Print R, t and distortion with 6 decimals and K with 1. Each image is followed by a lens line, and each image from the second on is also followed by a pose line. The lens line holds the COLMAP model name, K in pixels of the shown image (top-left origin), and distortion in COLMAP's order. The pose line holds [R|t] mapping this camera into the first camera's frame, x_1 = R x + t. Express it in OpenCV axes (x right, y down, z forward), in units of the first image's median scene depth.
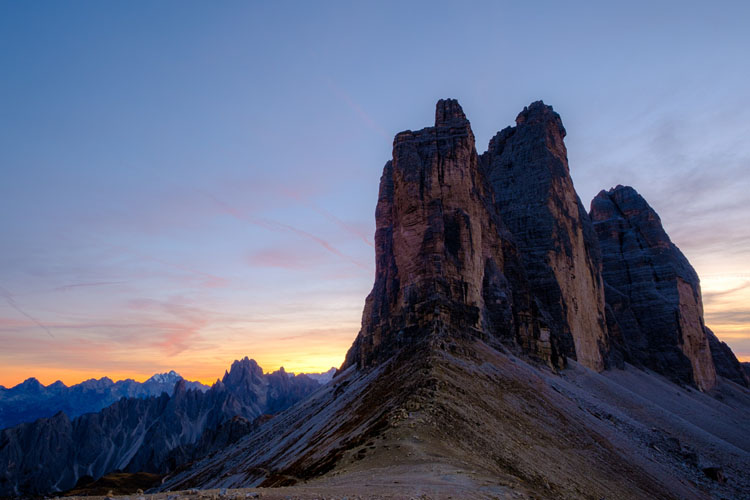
lens RADIAL K [[397.0, 0, 375.0], [0, 397.0, 250.0], [0, 0, 1]] dist [0.001850, -0.000041]
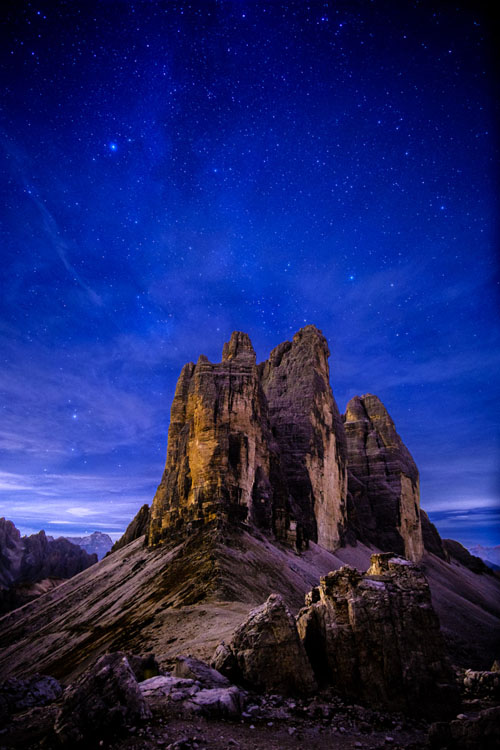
lens RADIAL K [[423.8, 0, 250.0], [0, 423.8, 375.0], [0, 0, 1]] dist [-0.028411, 0.000502]
pose [[0.966824, 0.108801, 0.231114, -0.107572], [-0.094139, 0.992836, -0.073583, -0.179258], [-0.237464, 0.049385, 0.970140, -0.396544]]
